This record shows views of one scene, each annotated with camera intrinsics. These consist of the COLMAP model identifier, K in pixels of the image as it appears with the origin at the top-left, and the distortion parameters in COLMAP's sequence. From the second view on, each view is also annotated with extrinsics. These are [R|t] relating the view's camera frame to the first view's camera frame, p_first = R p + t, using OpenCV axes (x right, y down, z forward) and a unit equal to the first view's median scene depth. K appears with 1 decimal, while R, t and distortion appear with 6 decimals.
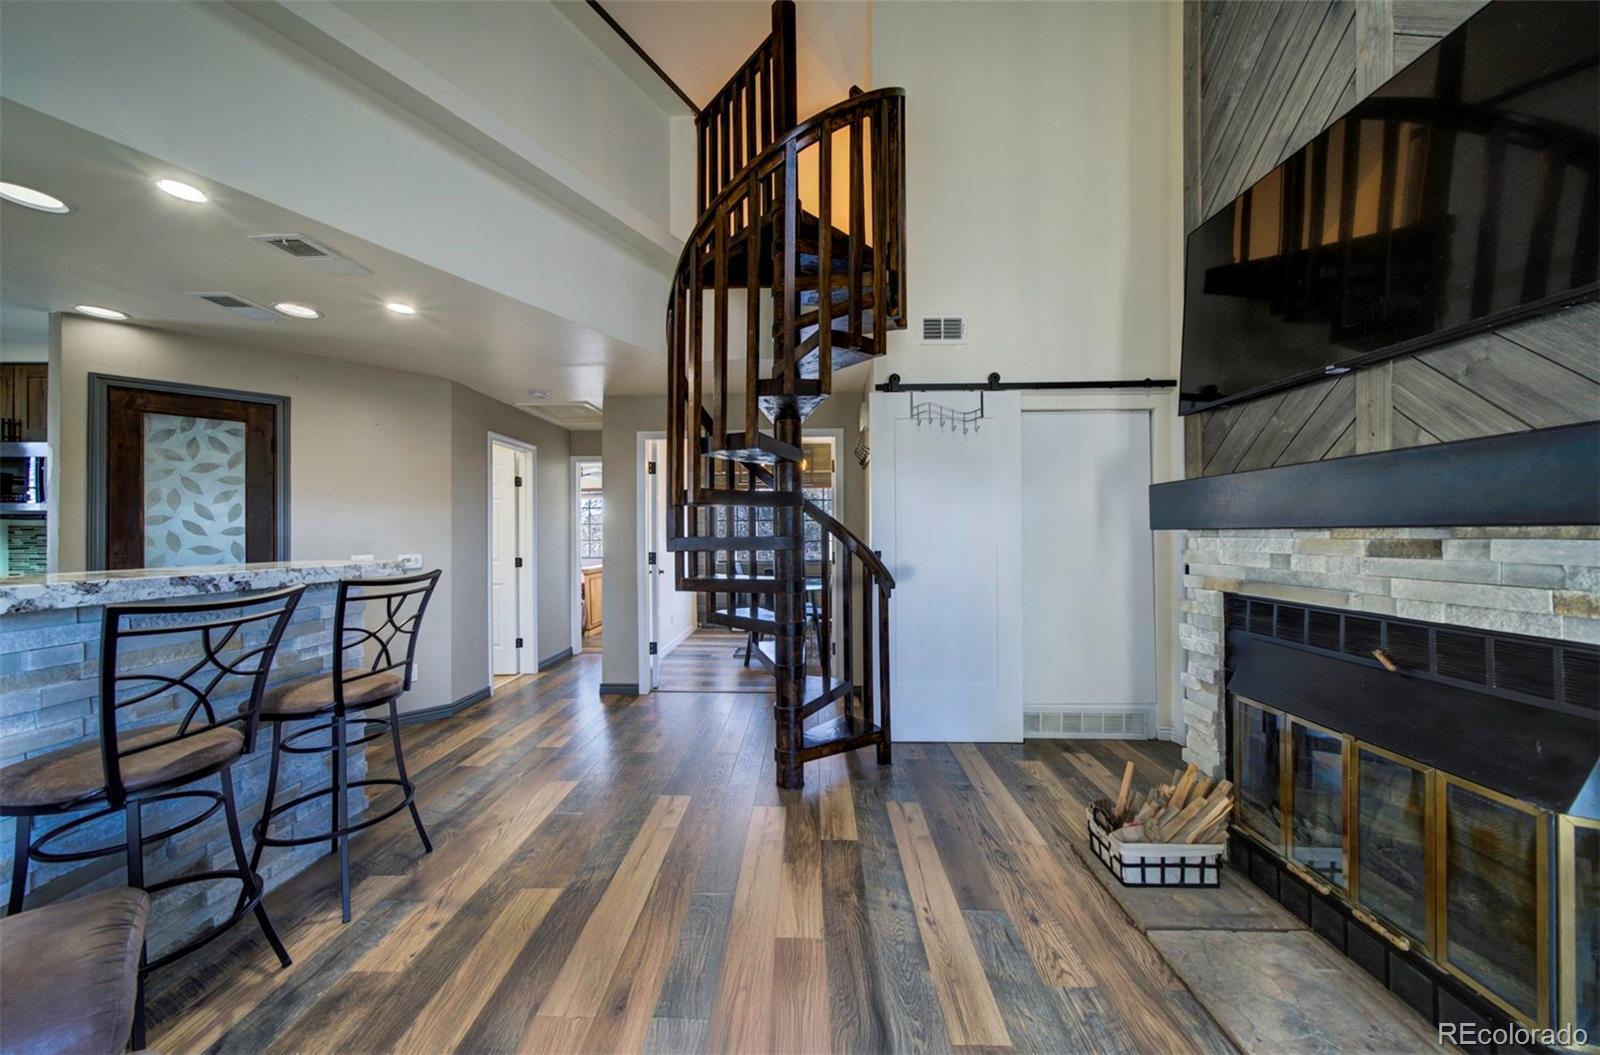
lens RADIAL K [[529.8, 0, 802.7], [0, 529.8, 532.0], [0, 0, 1]] dist [-0.005252, 0.000930]
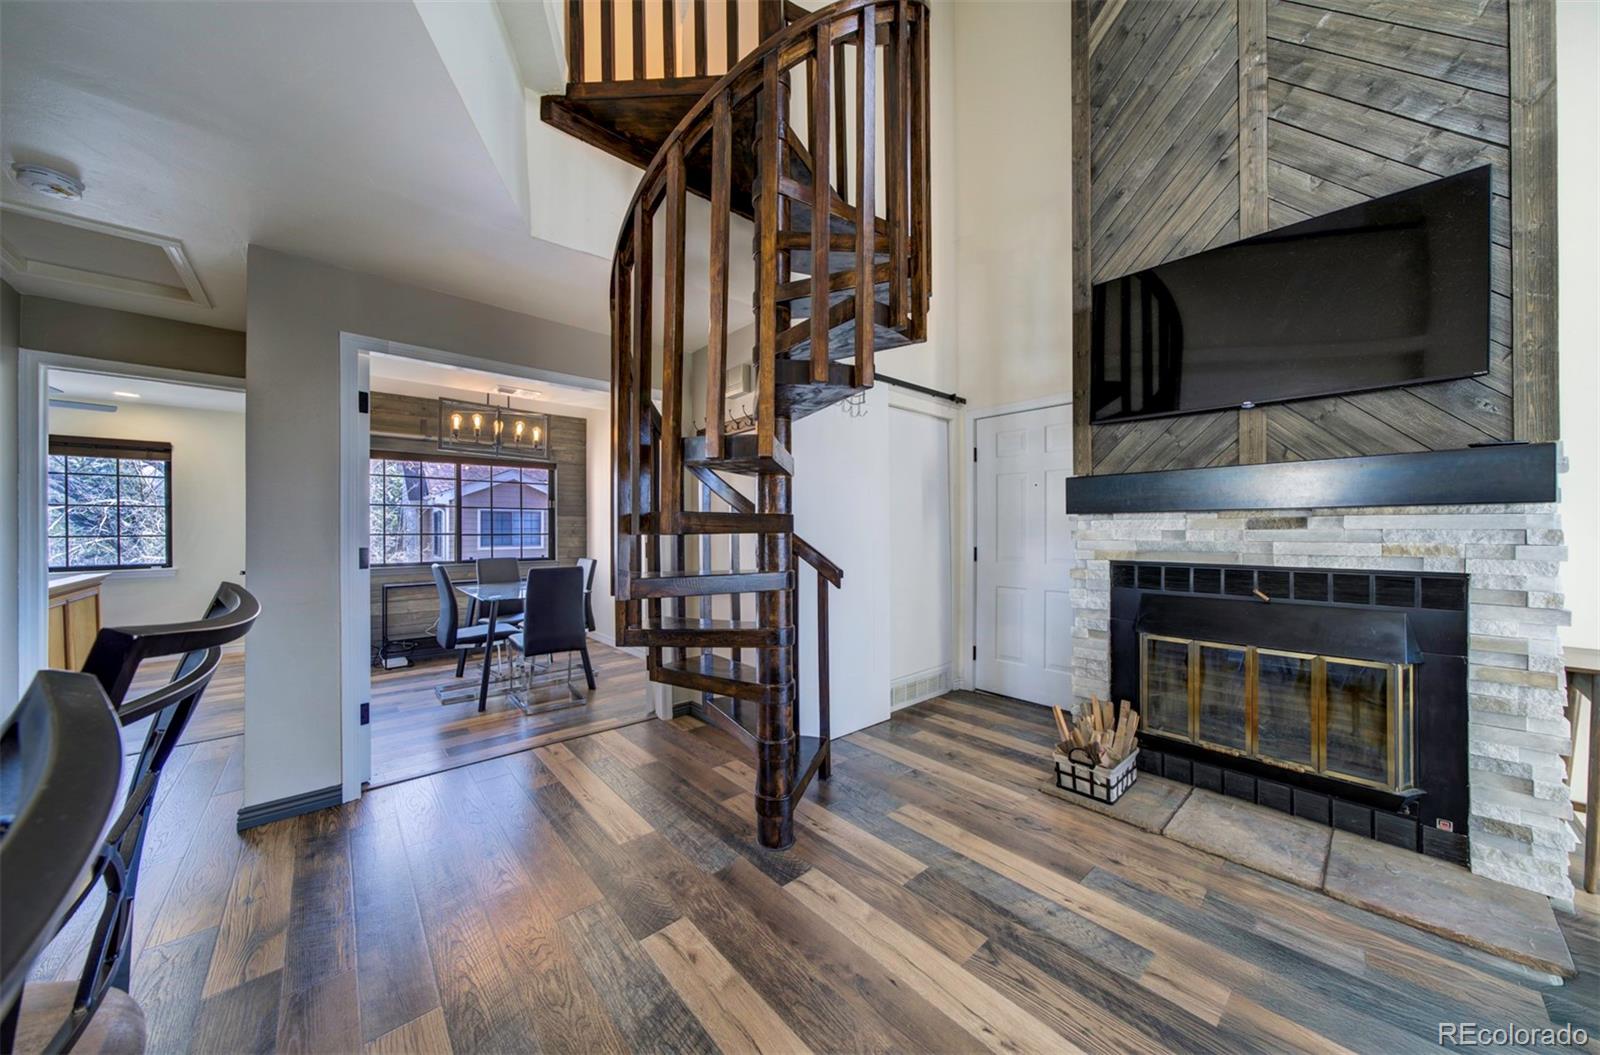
lens RADIAL K [[529.8, 0, 796.4], [0, 529.8, 529.0], [0, 0, 1]] dist [-0.005252, 0.000930]
pose [[0.736215, 0.002534, 0.676743, -0.754666], [-0.001416, 0.999997, -0.002203, 0.040496], [-0.676746, 0.000664, 0.736216, 0.603840]]
